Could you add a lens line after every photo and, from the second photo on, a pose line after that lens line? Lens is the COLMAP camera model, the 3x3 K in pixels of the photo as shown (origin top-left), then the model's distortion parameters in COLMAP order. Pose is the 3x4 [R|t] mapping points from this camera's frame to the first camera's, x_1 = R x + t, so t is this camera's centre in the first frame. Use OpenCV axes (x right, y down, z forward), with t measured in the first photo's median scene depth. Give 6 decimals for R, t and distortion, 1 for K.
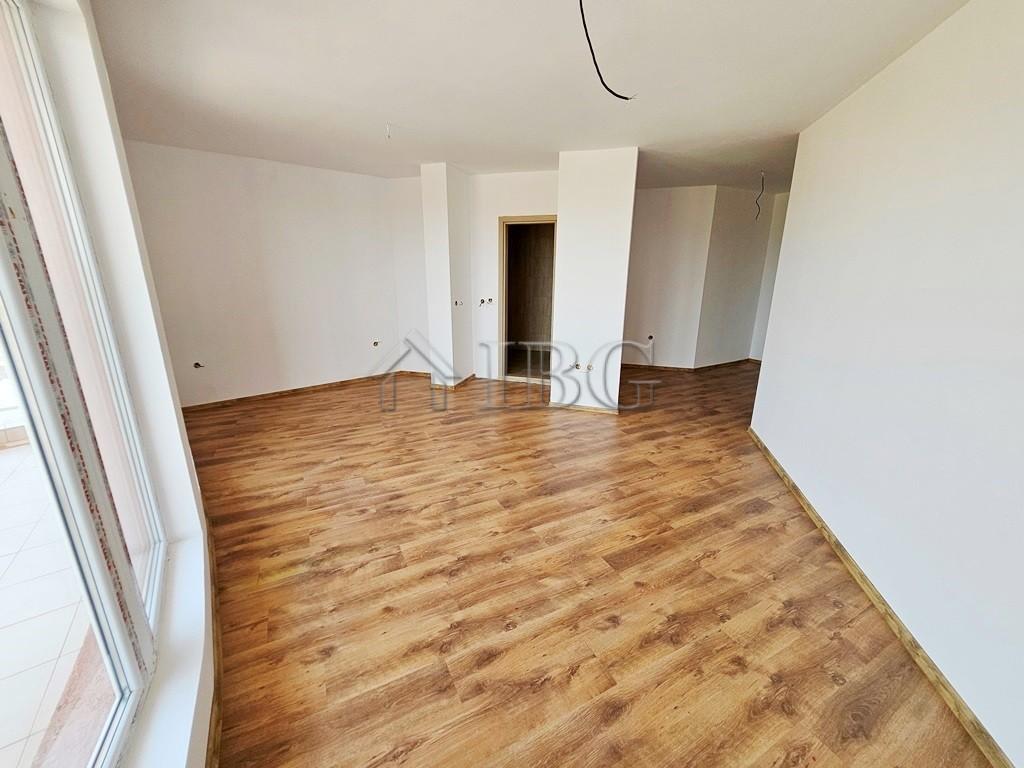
lens RADIAL K [[402.2, 0, 503.1], [0, 402.2, 381.1], [0, 0, 1]] dist [-0.002990, -0.000648]
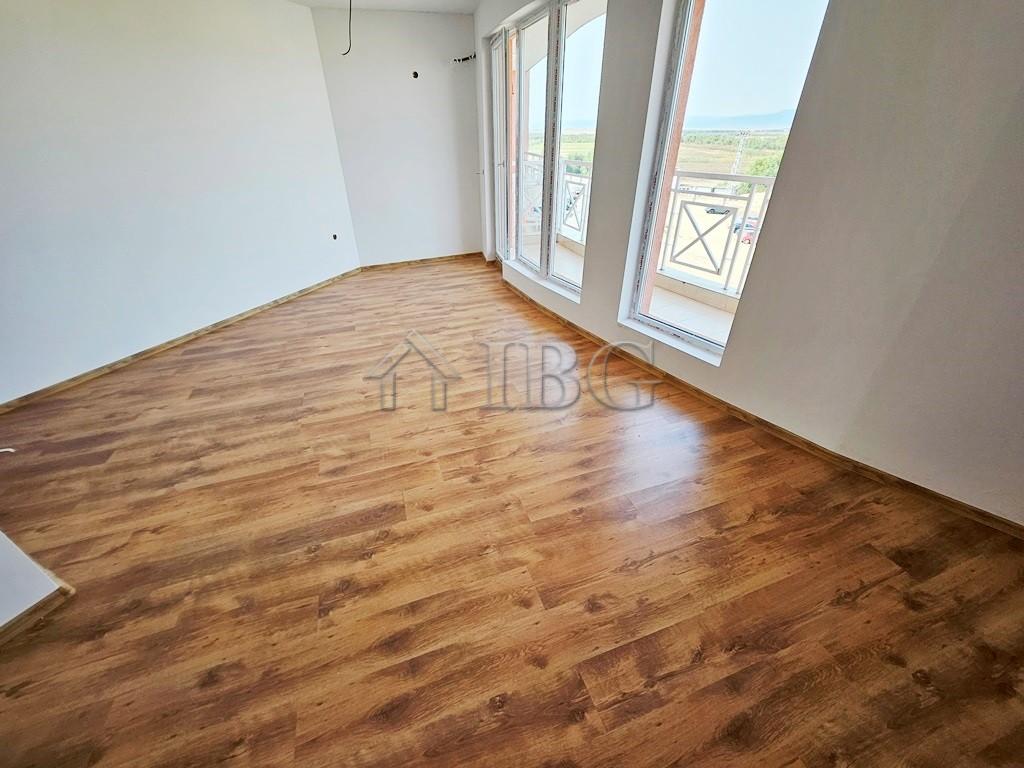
lens RADIAL K [[402.2, 0, 503.1], [0, 402.2, 381.1], [0, 0, 1]] dist [-0.002990, -0.000648]
pose [[-0.990772, -0.063270, 0.119869, -0.440572], [0.044578, 0.683064, 0.728997, -0.464772], [-0.128001, 0.727613, -0.673940, 1.669137]]
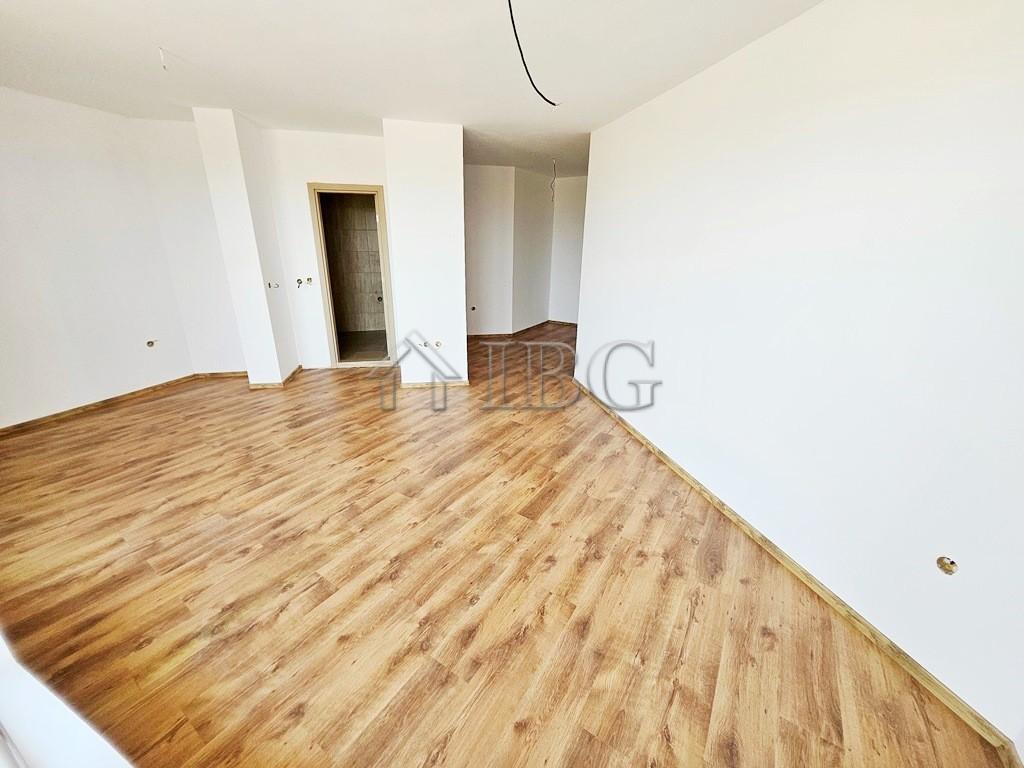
lens RADIAL K [[404.2, 0, 504.8], [0, 404.2, 380.6], [0, 0, 1]] dist [-0.001803, -0.000175]
pose [[0.871976, -0.154730, 0.464452, -0.191146], [0.122532, 0.987520, 0.098943, -0.033813], [-0.473966, -0.029366, 0.880054, 0.025830]]
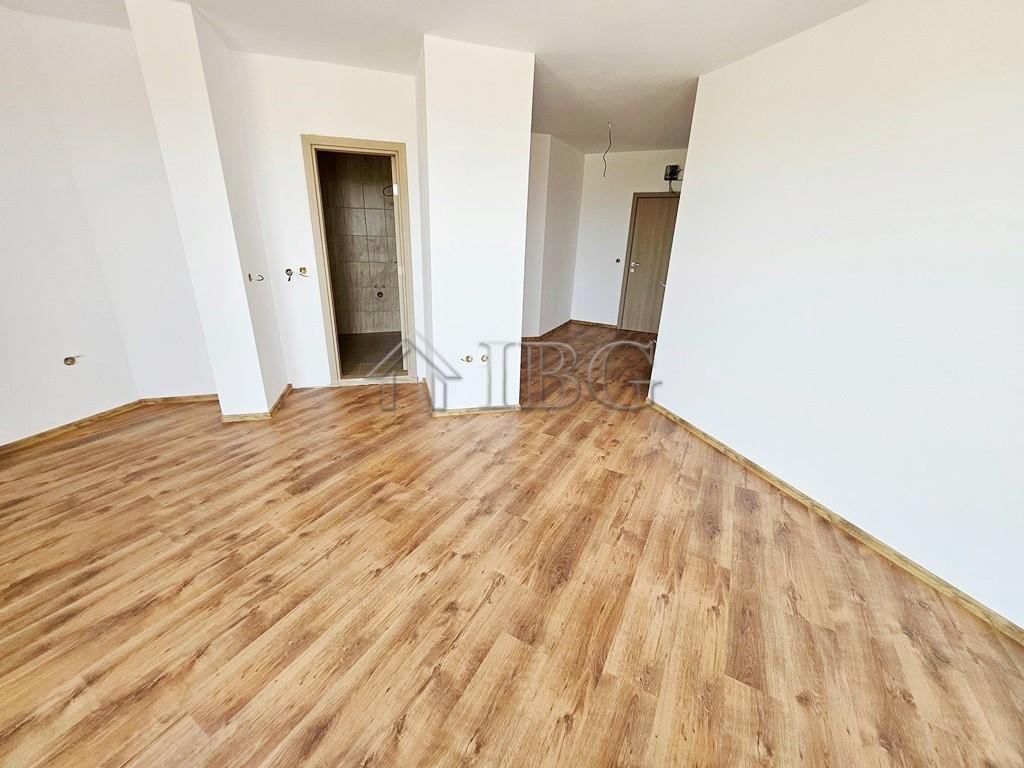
lens RADIAL K [[404.2, 0, 504.8], [0, 404.2, 380.6], [0, 0, 1]] dist [-0.001803, -0.000175]
pose [[0.833503, -0.169791, 0.525779, -0.245751], [0.121332, 0.984630, 0.125625, -0.125154], [-0.539028, -0.040915, 0.841294, 0.498267]]
